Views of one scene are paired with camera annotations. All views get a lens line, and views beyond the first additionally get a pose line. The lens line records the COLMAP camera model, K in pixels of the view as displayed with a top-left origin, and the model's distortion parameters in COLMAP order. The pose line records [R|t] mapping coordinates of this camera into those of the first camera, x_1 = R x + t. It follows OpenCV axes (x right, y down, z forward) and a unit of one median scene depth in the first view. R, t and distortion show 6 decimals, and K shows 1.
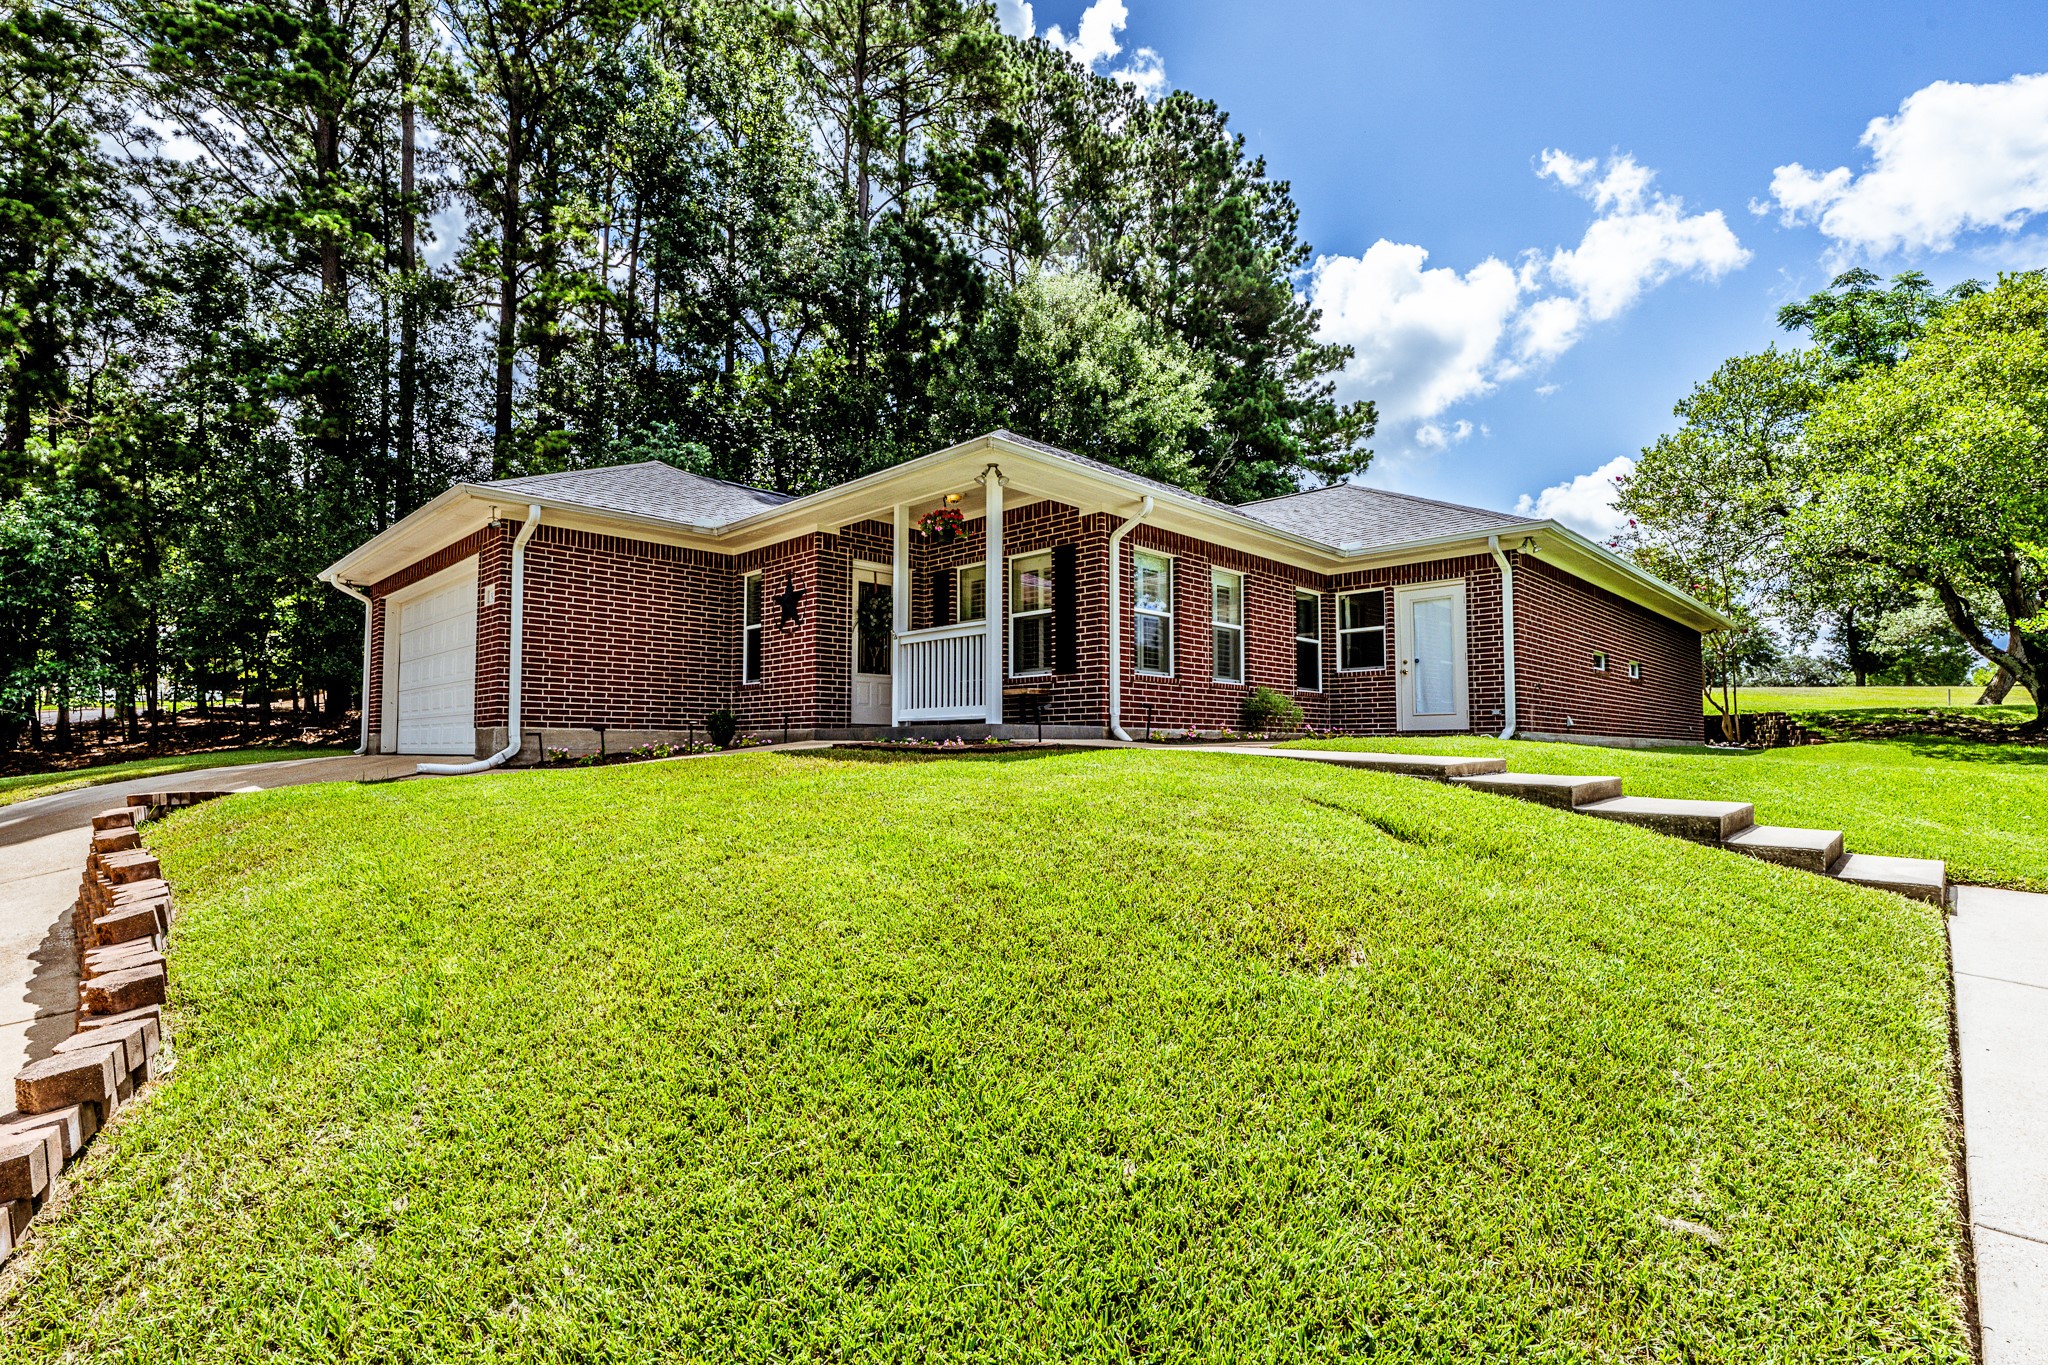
lens RADIAL K [[954.3, 0, 1024.0], [0, 954.3, 682.5], [0, 0, 1]] dist [-0.002316, 0.000442]
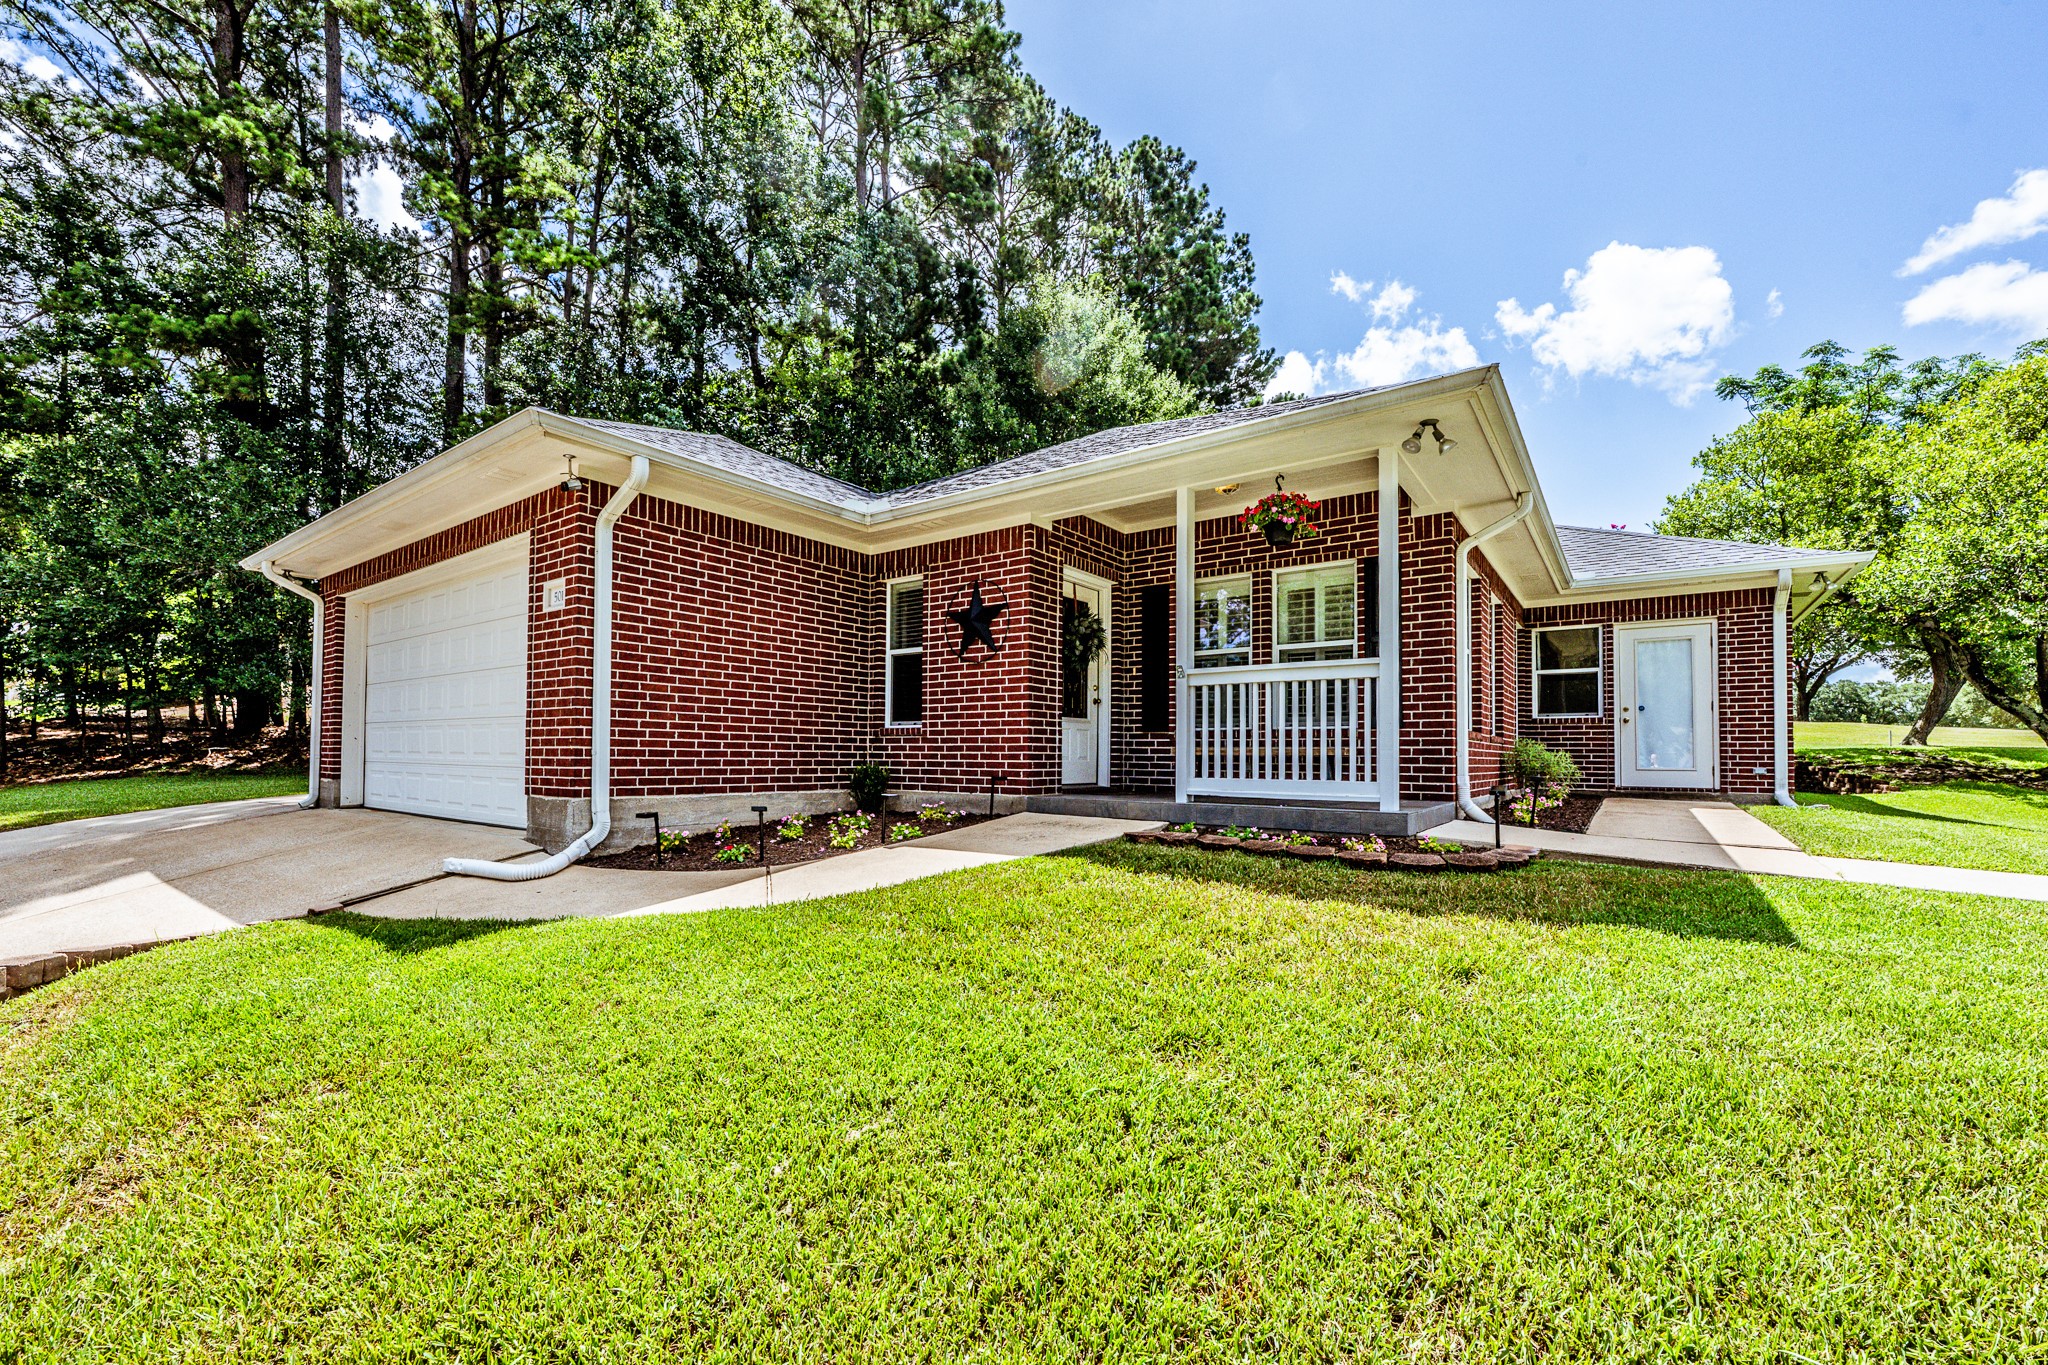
lens RADIAL K [[821.3, 0, 1023.3], [0, 821.3, 722.1], [0, 0, 1]] dist [-0.000338, -0.000321]
pose [[0.989537, 0.013880, 0.143608, -0.167294], [-0.018636, 0.999320, 0.031827, -0.014777], [-0.143068, -0.034170, 0.989123, 0.204121]]
